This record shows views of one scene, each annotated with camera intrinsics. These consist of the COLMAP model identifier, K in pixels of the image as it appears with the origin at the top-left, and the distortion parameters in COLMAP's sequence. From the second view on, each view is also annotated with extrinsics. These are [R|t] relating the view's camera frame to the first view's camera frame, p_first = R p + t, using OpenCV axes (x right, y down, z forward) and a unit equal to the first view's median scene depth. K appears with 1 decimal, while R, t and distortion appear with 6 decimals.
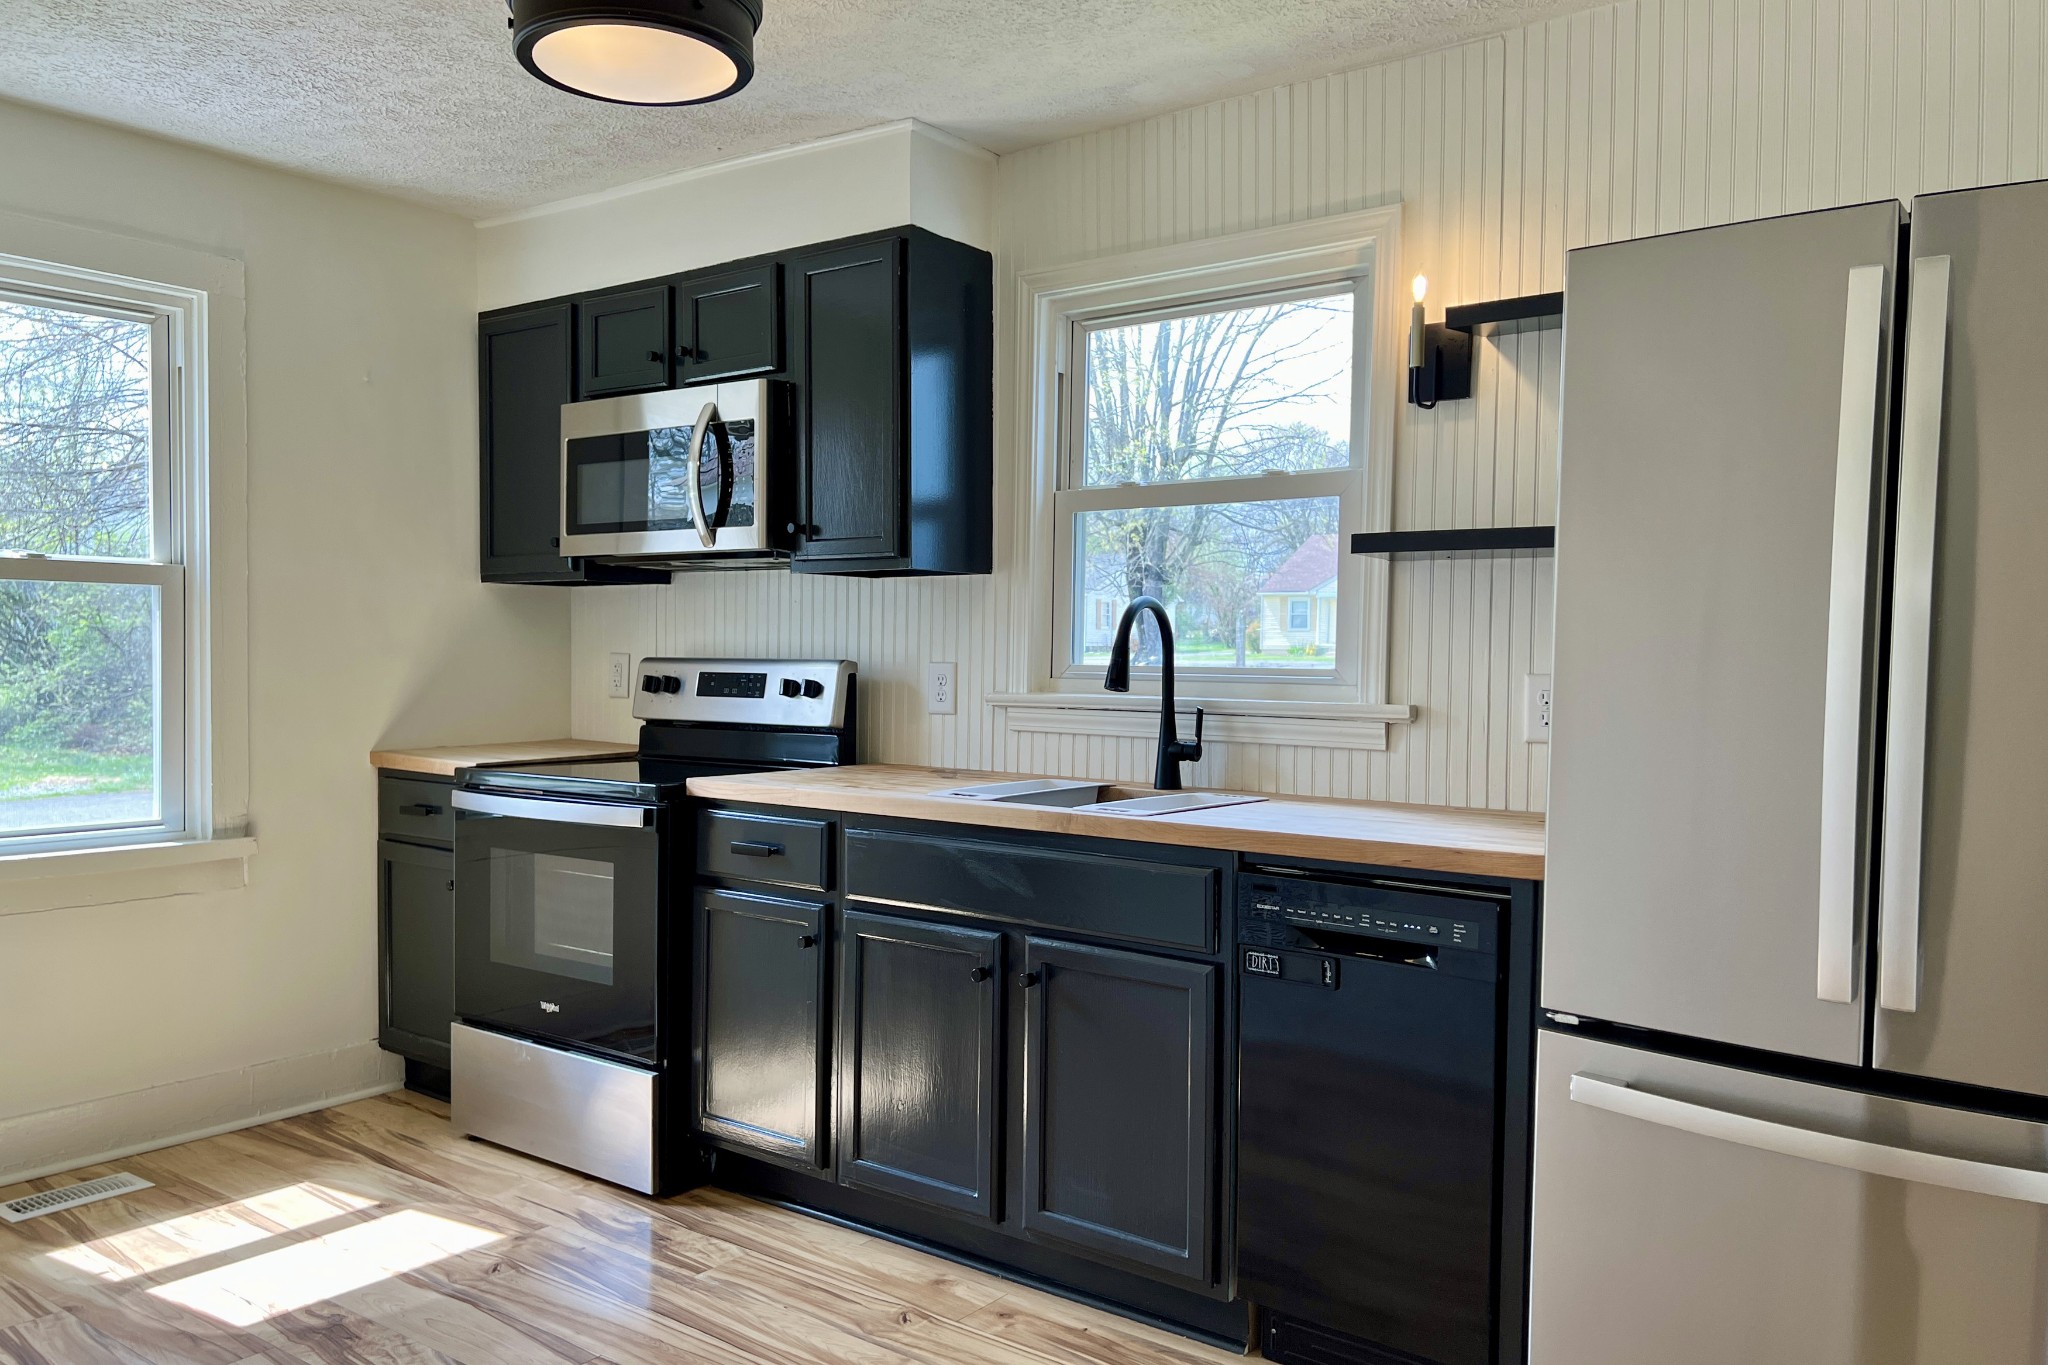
lens RADIAL K [[1517.6, 0, 1027.7], [0, 1517.6, 689.2], [0, 0, 1]] dist [-0.040200, -0.008784]
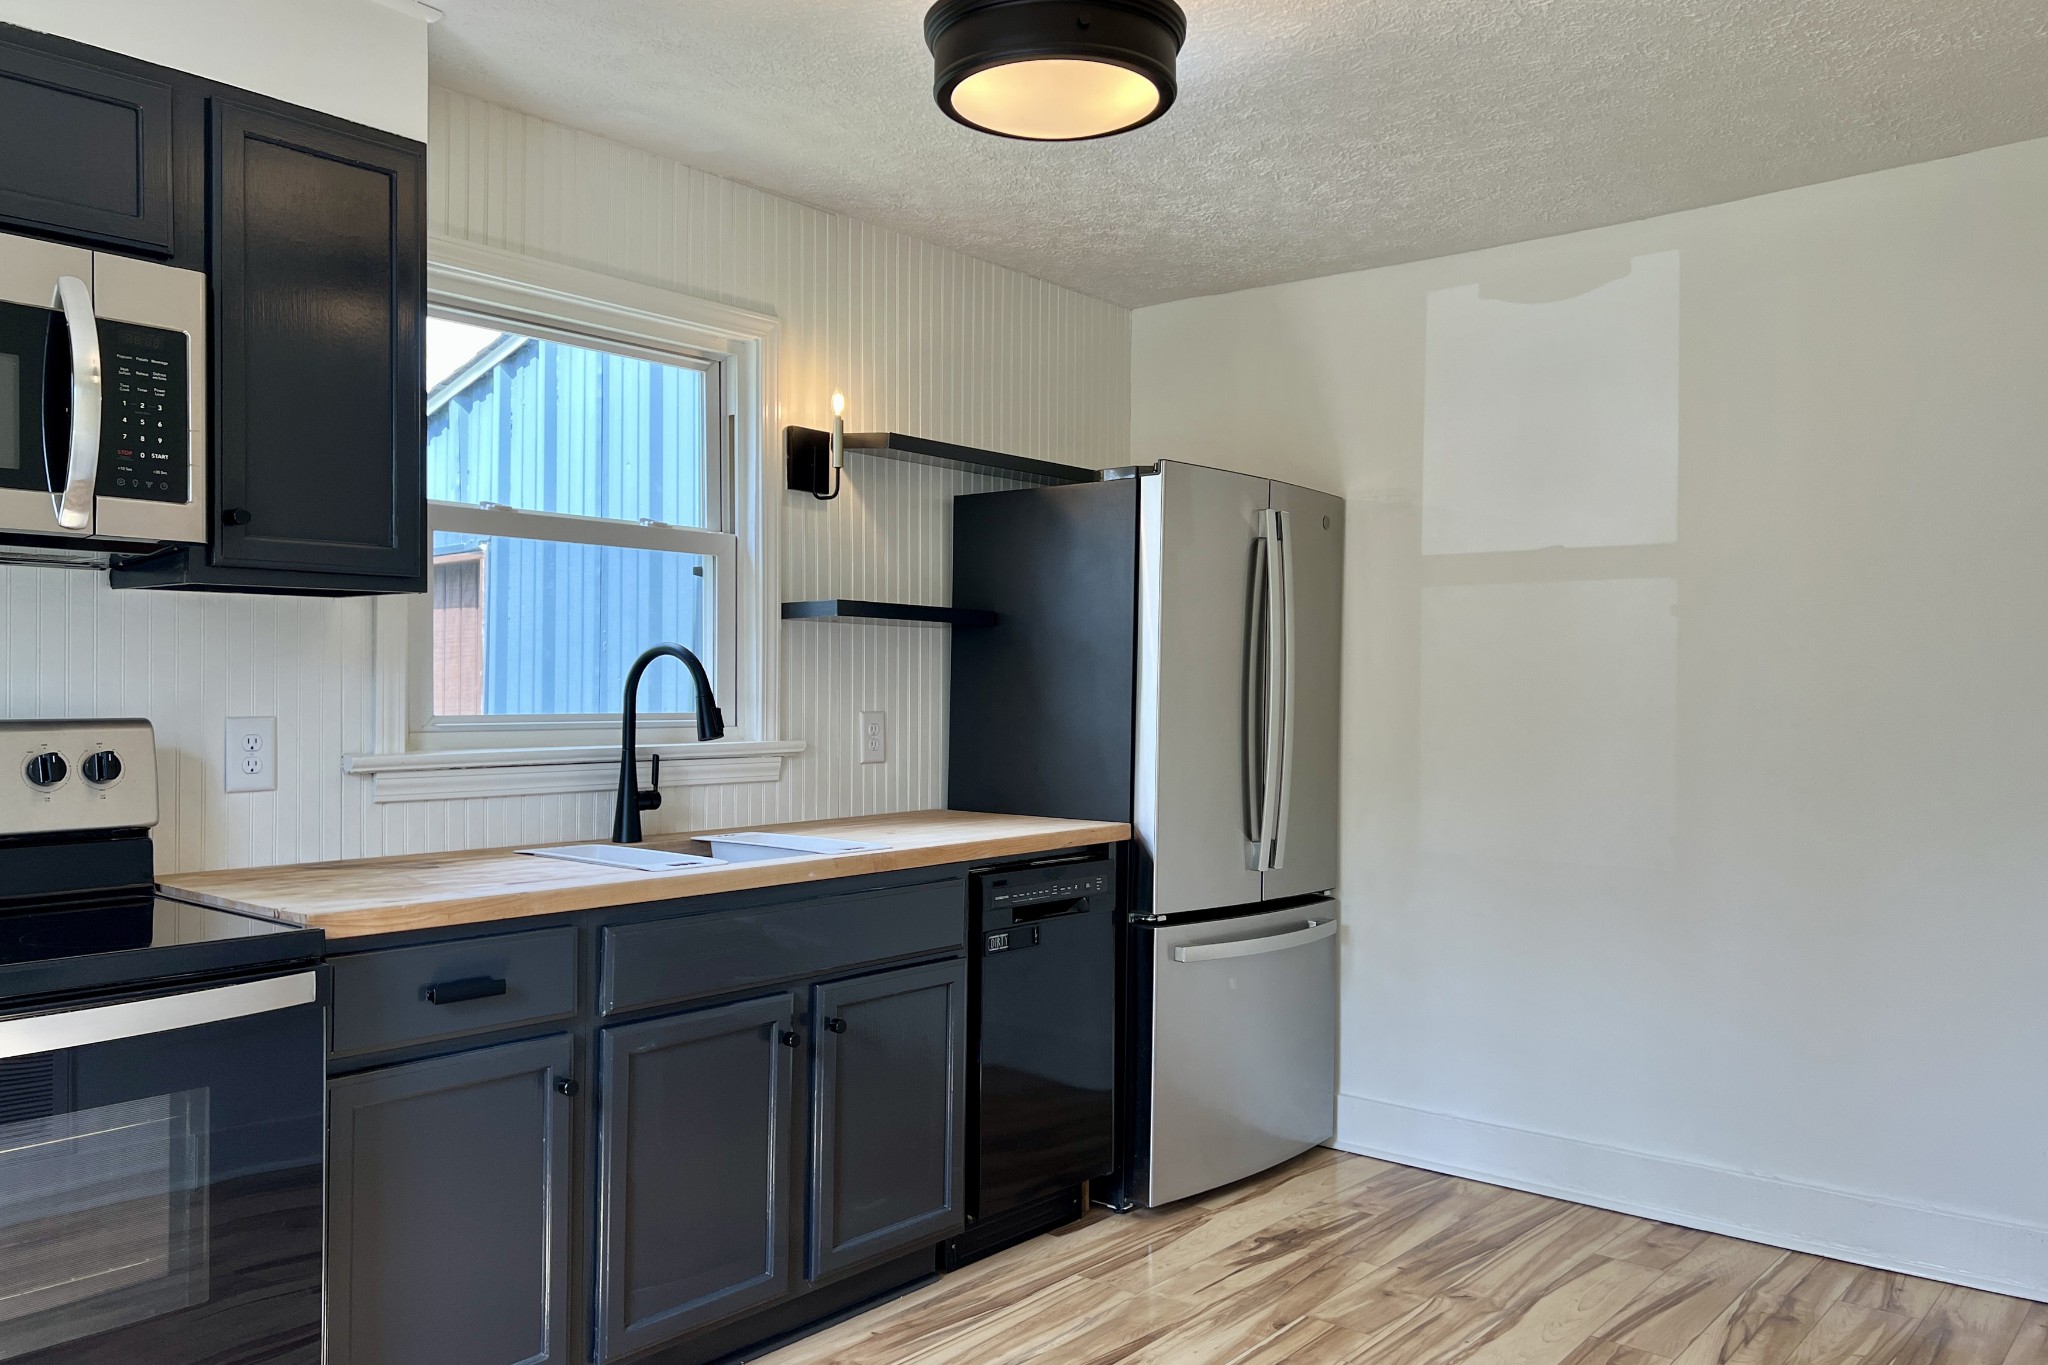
lens RADIAL K [[1517.6, 0, 1027.7], [0, 1517.6, 688.0], [0, 0, 1]] dist [-0.040200, -0.008784]
pose [[0.029421, -0.006778, 0.999544, -0.878400], [0.021566, 0.999749, 0.006144, -0.032463], [-0.999334, 0.021375, 0.029559, 0.727592]]
